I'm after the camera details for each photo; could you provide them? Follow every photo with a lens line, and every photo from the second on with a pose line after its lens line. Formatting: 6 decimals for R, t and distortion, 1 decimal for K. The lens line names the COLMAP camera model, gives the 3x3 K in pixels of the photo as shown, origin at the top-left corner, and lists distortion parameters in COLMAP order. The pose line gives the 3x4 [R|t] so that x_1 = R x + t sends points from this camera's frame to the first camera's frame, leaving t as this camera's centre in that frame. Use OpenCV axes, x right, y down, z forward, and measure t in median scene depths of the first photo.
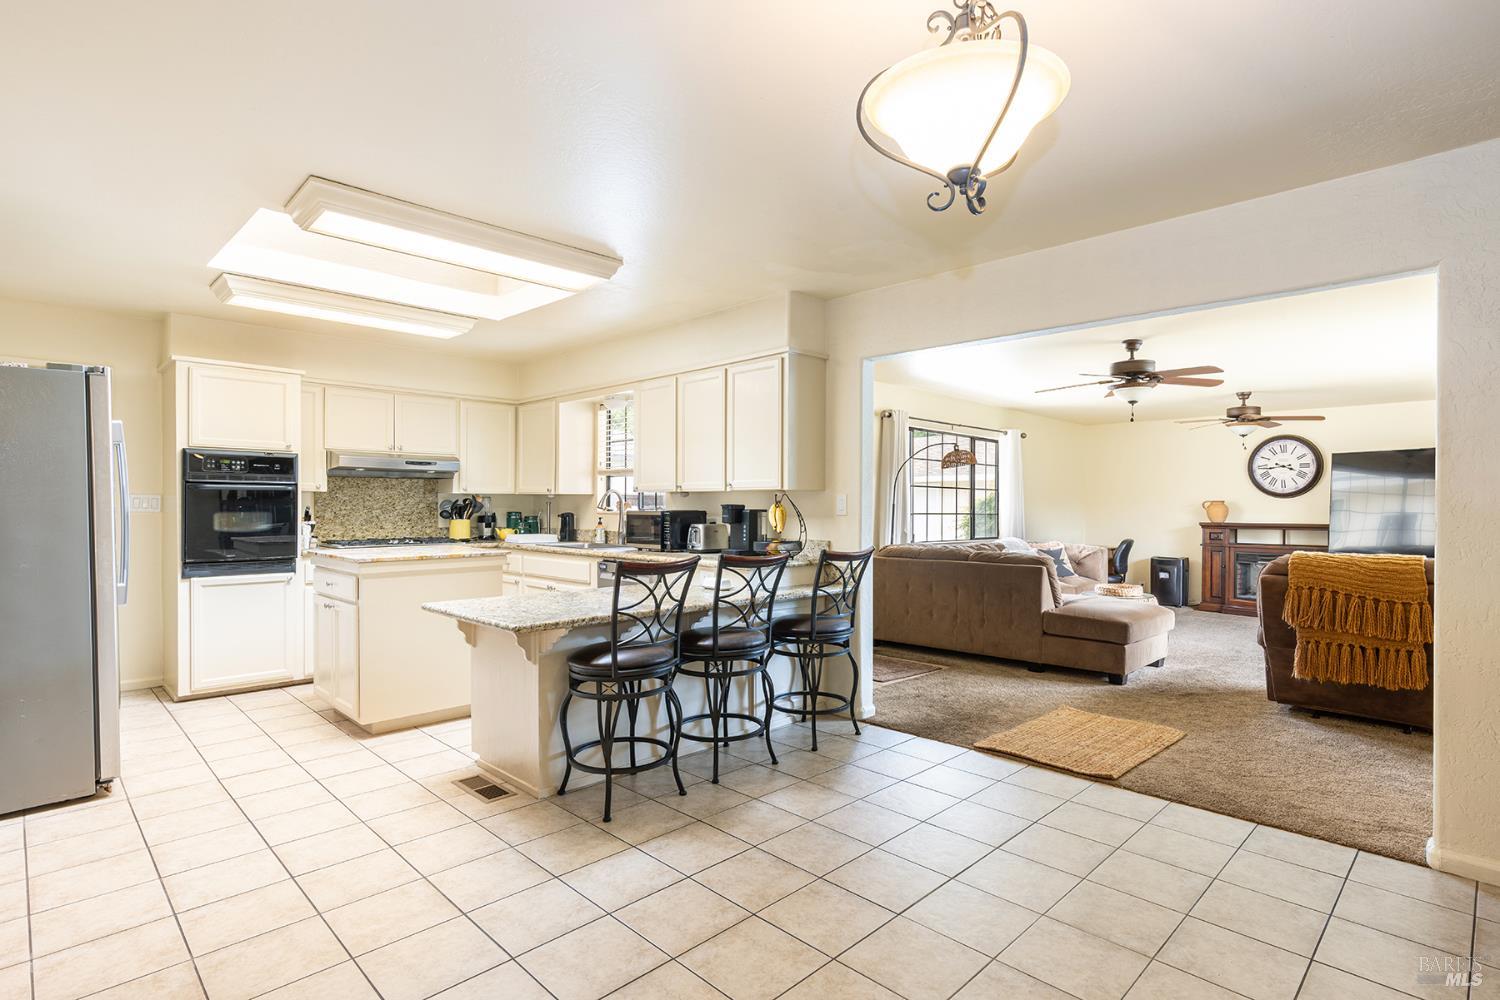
lens RADIAL K [[755.8, 0, 760.3], [0, 755.8, 505.3], [0, 0, 1]] dist [-0.001818, 0.002196]
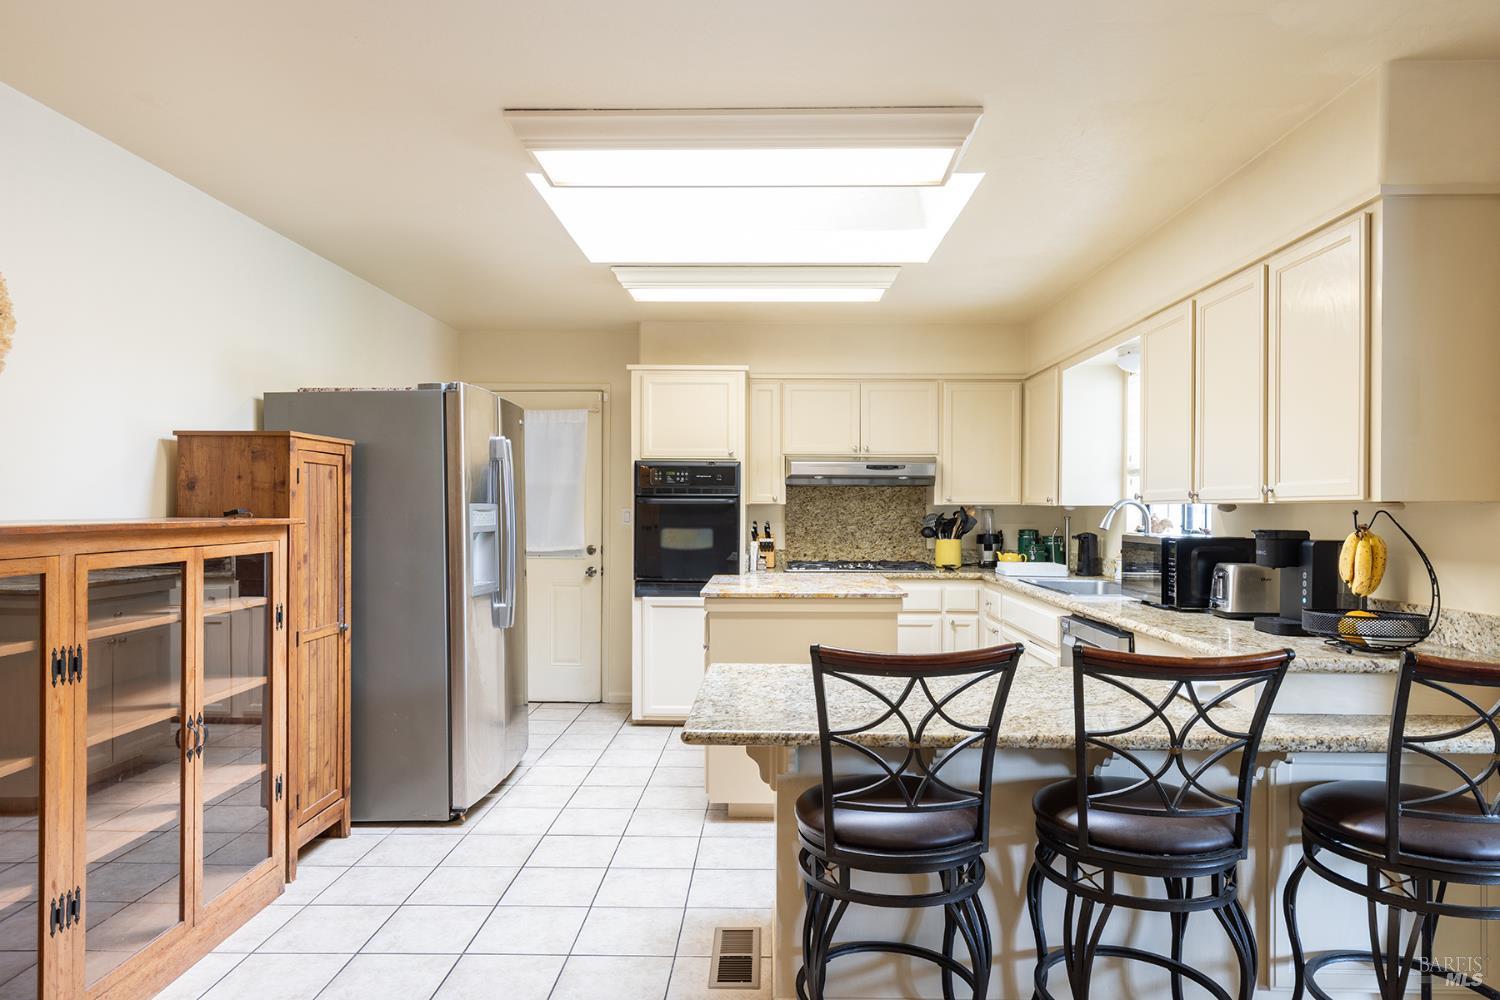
lens RADIAL K [[883.4, 0, 755.7], [0, 883.4, 503.2], [0, 0, 1]] dist [0.002993, 0.001251]
pose [[0.692260, -0.003983, -0.721637, 0.112855], [-0.002753, 0.999963, -0.008160, -0.009918], [0.721643, 0.007635, 0.692223, 0.255417]]
